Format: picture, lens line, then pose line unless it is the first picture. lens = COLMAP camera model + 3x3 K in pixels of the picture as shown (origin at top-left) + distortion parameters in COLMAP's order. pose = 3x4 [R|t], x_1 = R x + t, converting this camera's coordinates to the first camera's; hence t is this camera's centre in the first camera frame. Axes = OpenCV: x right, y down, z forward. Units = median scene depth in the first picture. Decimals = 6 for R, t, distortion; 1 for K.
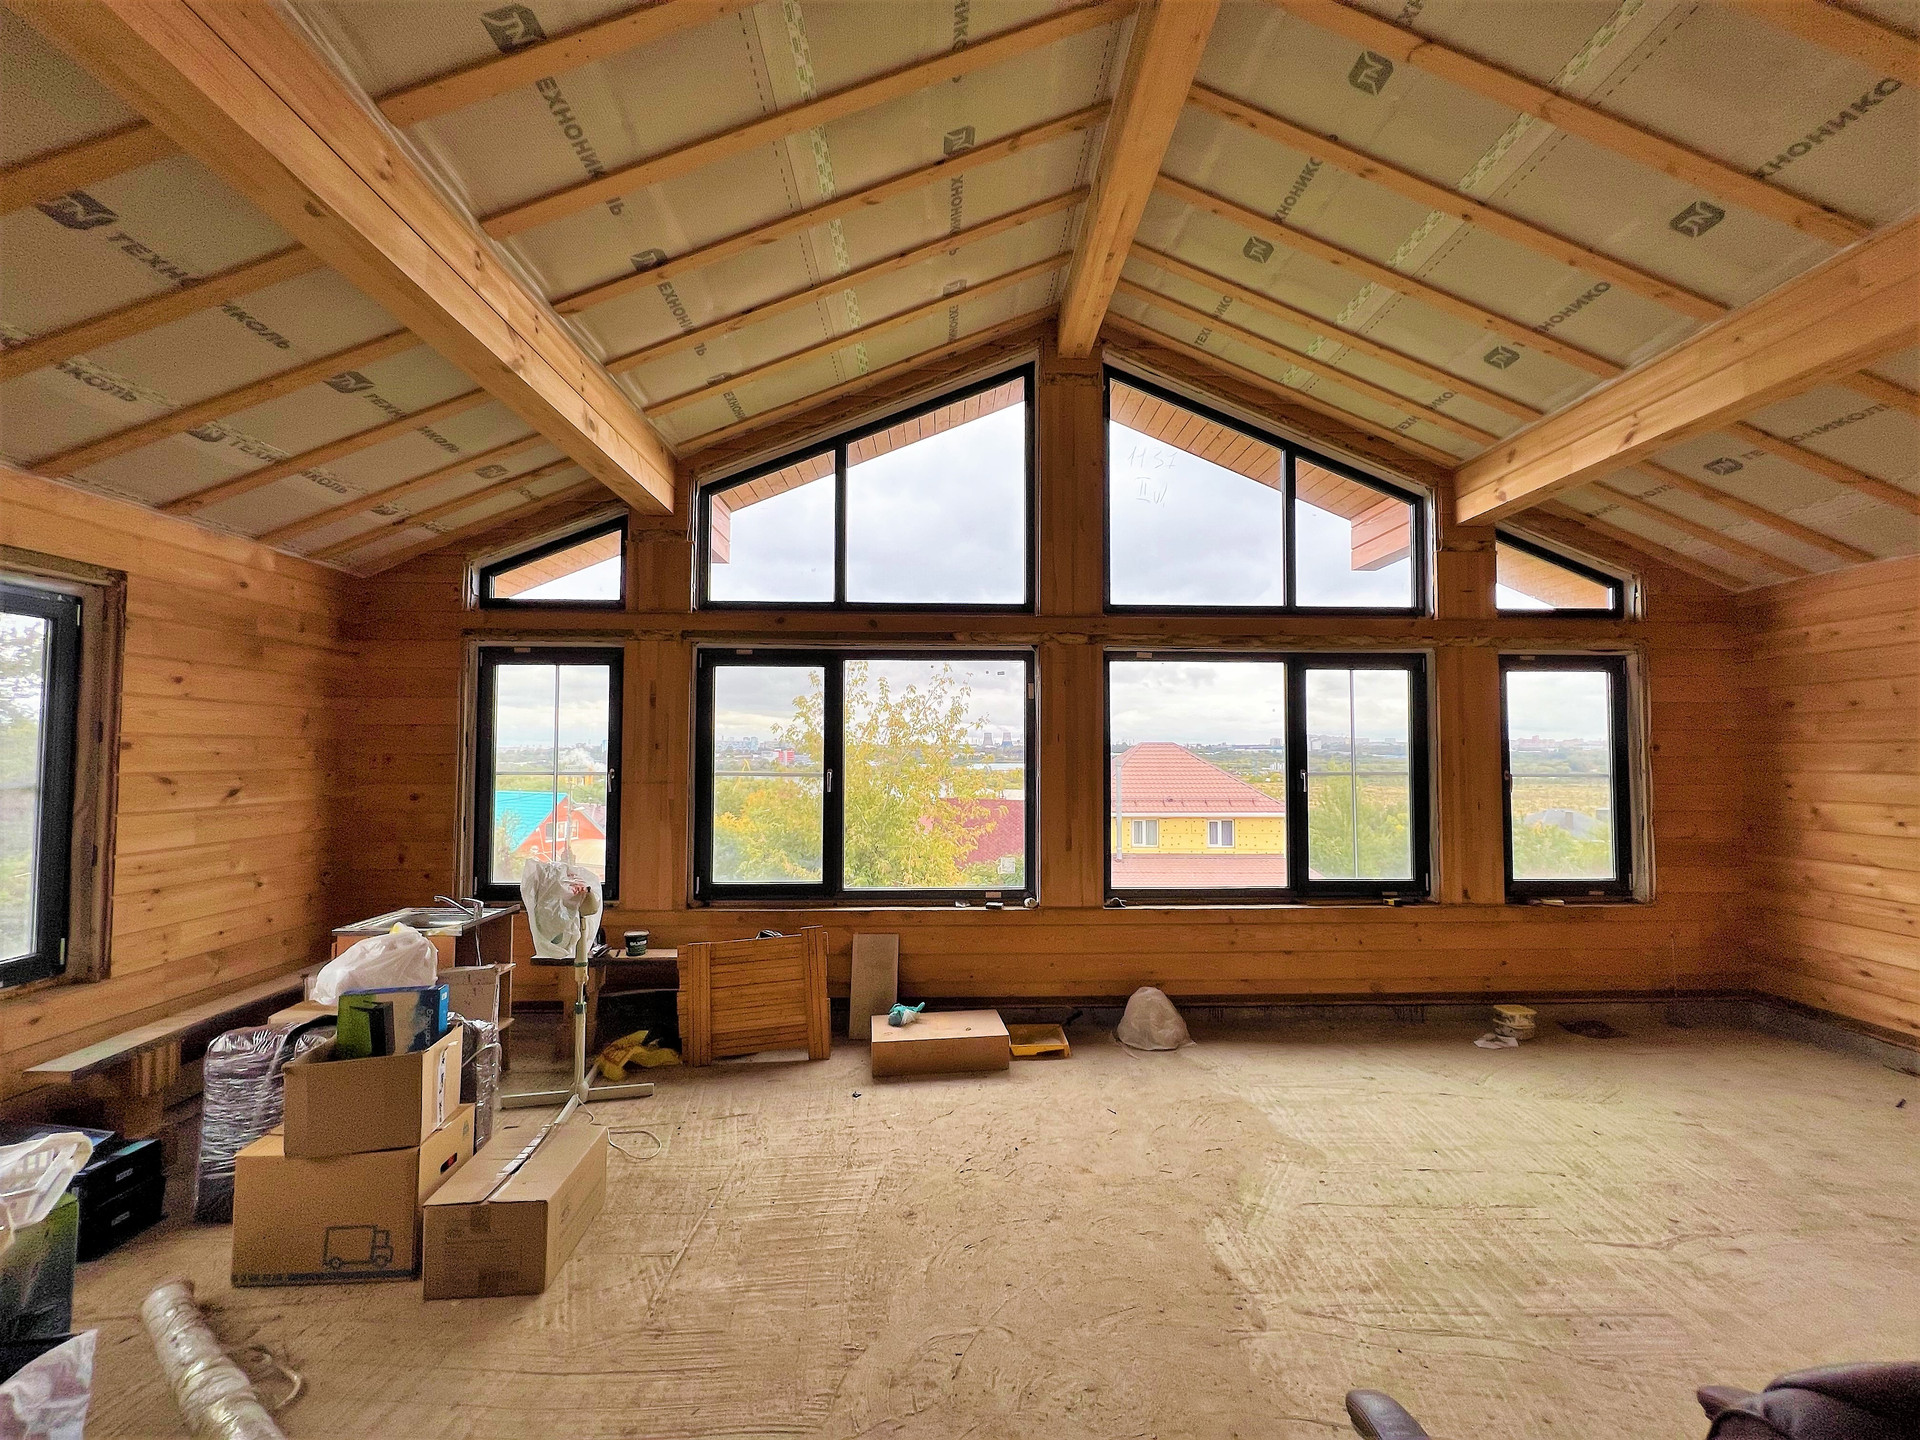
lens RADIAL K [[768.2, 0, 965.2], [0, 768.2, 718.6], [0, 0, 1]] dist [-0.000720, -0.000016]
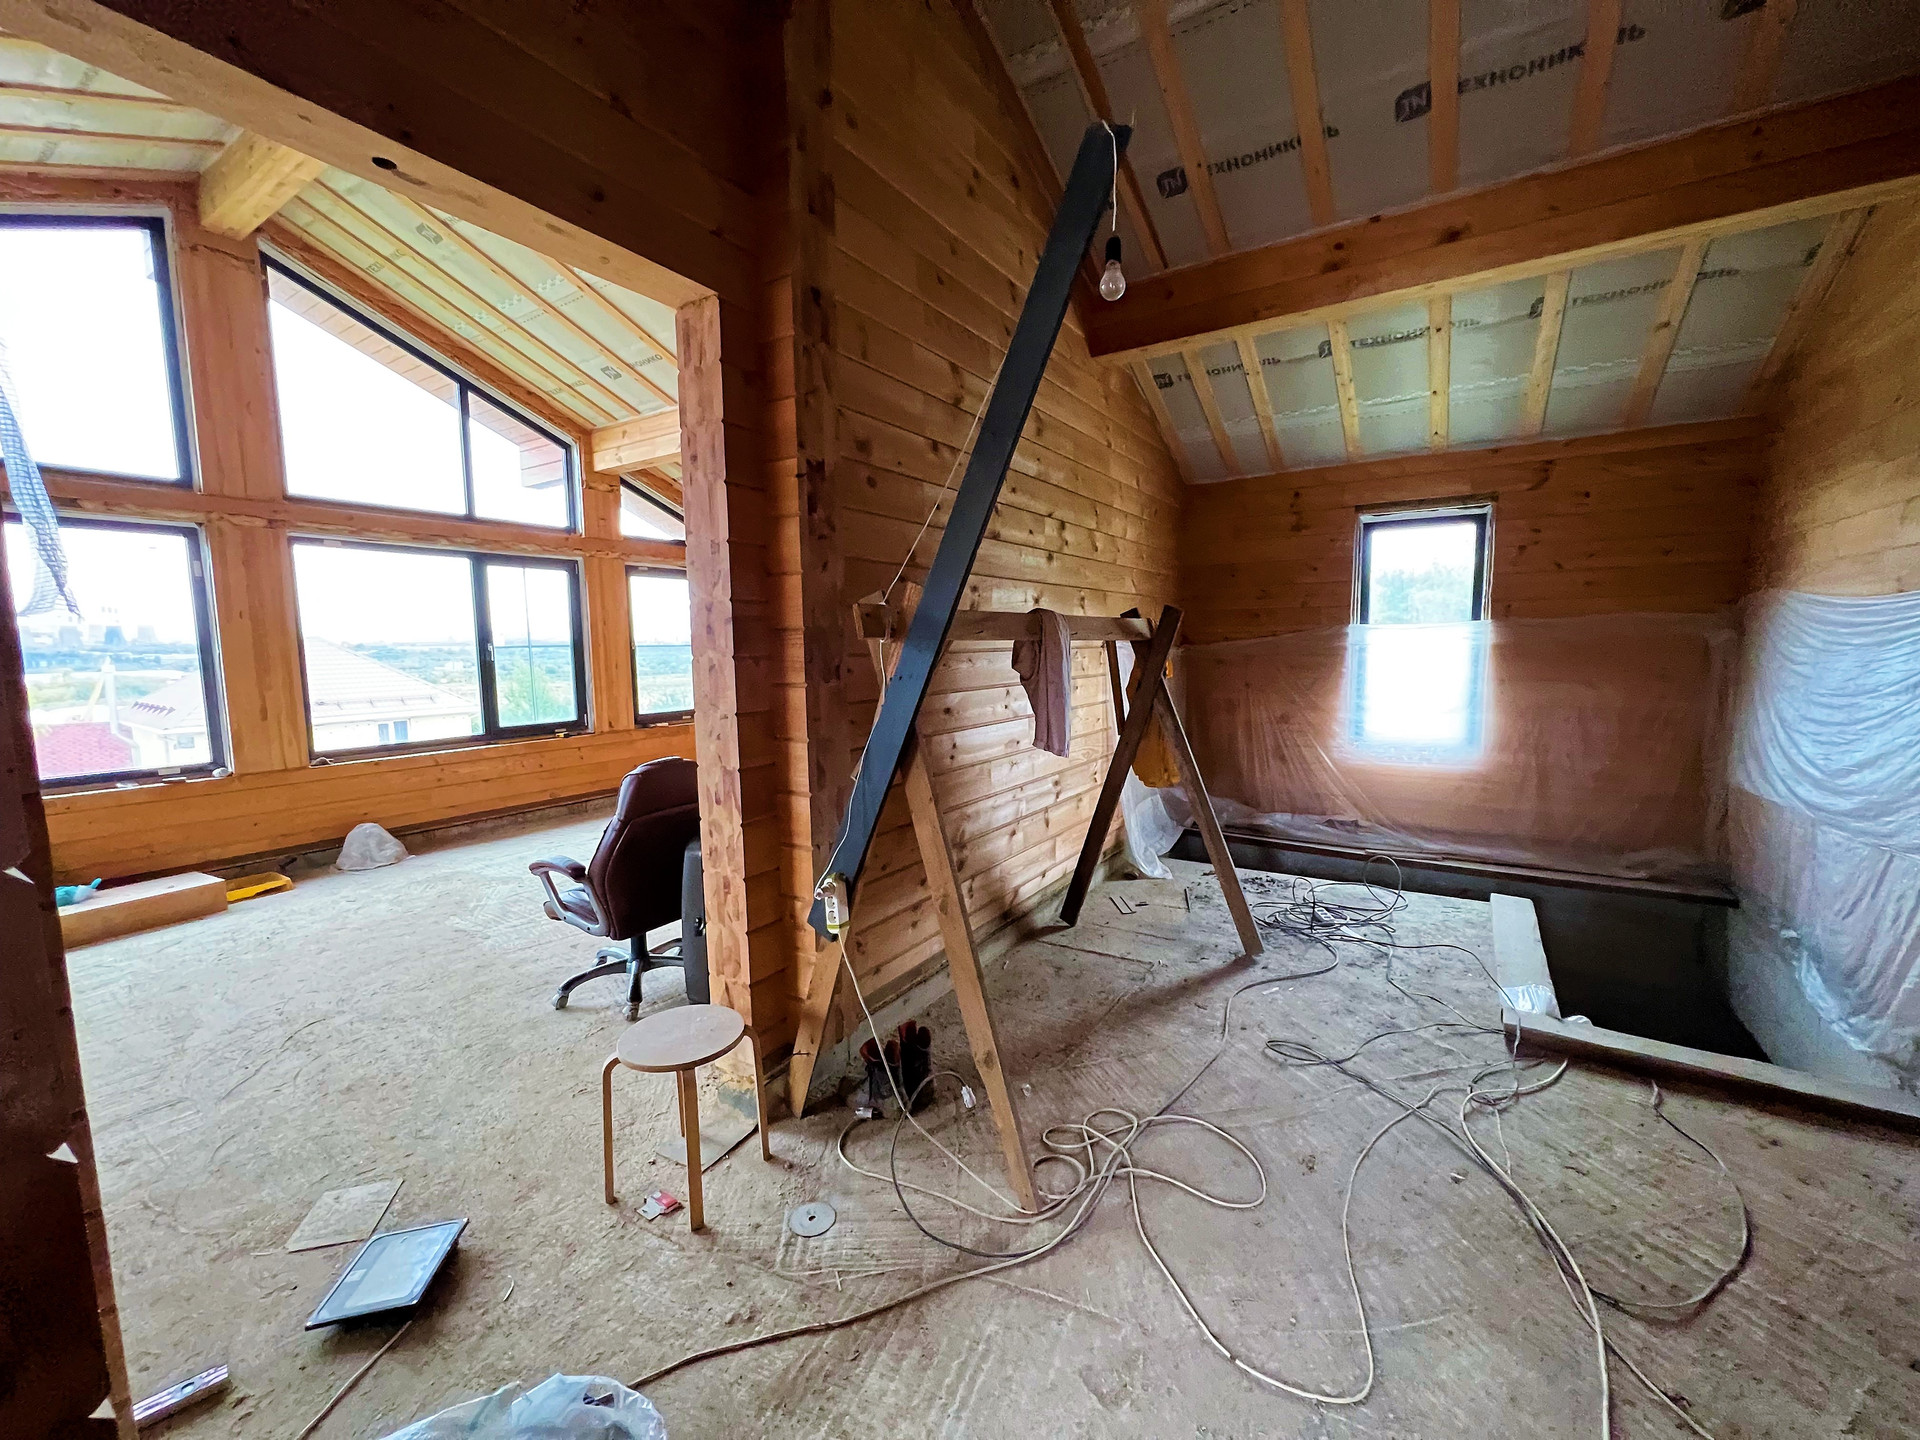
lens RADIAL K [[768.2, 0, 965.2], [0, 768.2, 718.6], [0, 0, 1]] dist [-0.000720, -0.000016]
pose [[0.560868, -0.093653, 0.822591, -0.199802], [-0.016797, 0.992090, 0.124403, 0.017269], [-0.827735, -0.083591, 0.554858, -0.418615]]
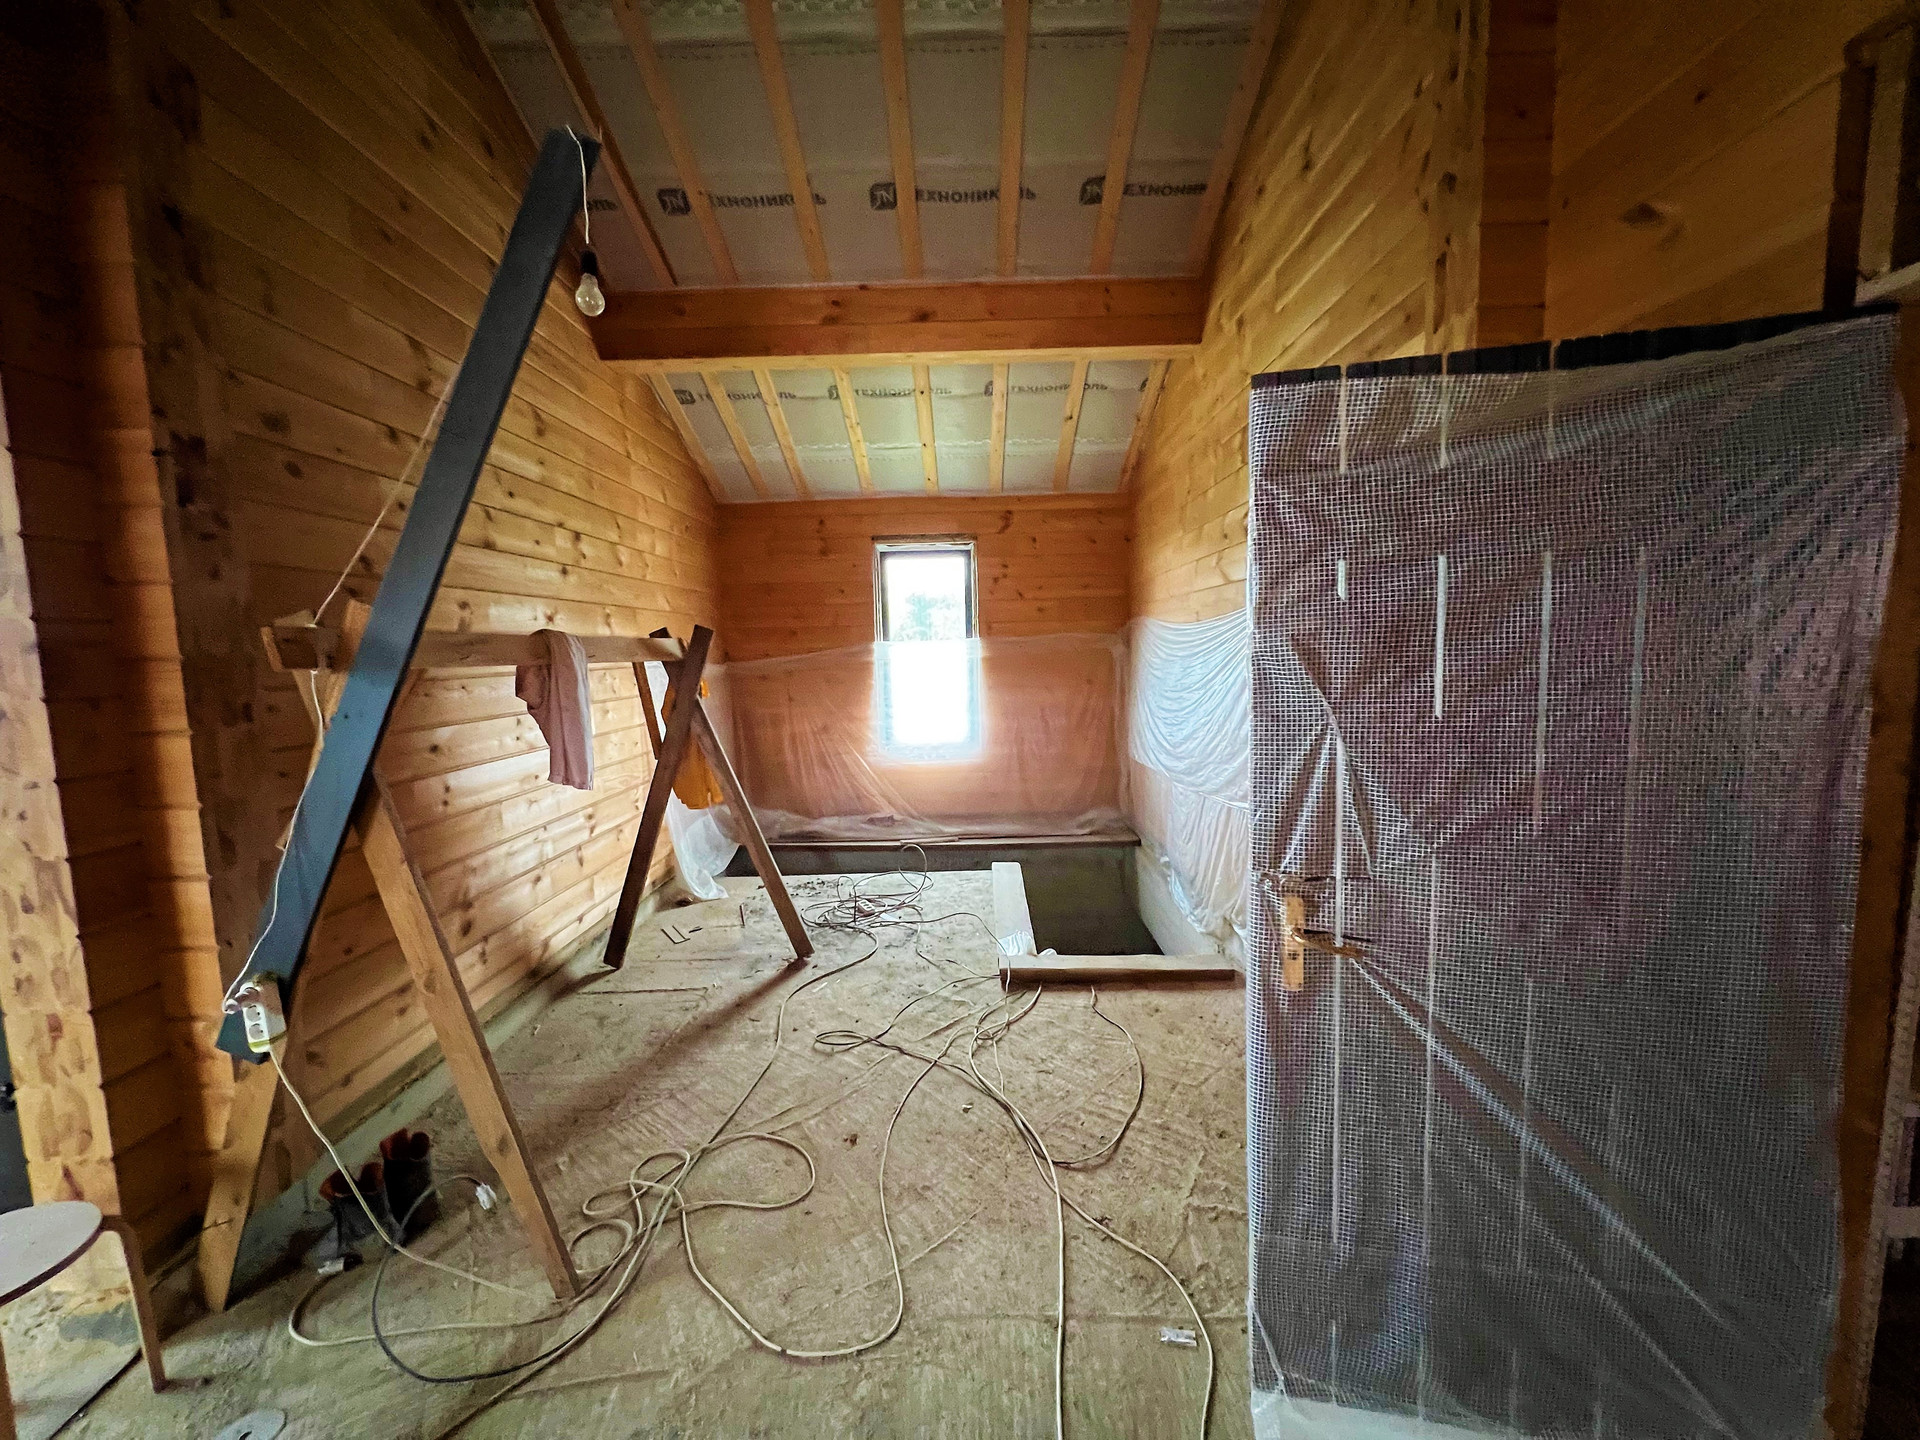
lens RADIAL K [[768.9, 0, 964.5], [0, 768.9, 719.9], [0, 0, 1]] dist [-0.000104, -0.000265]
pose [[0.037224, -0.099253, 0.994366, -0.211320], [-0.014672, 0.994894, 0.099855, -0.009704], [-0.999199, -0.018307, 0.035578, -0.520255]]
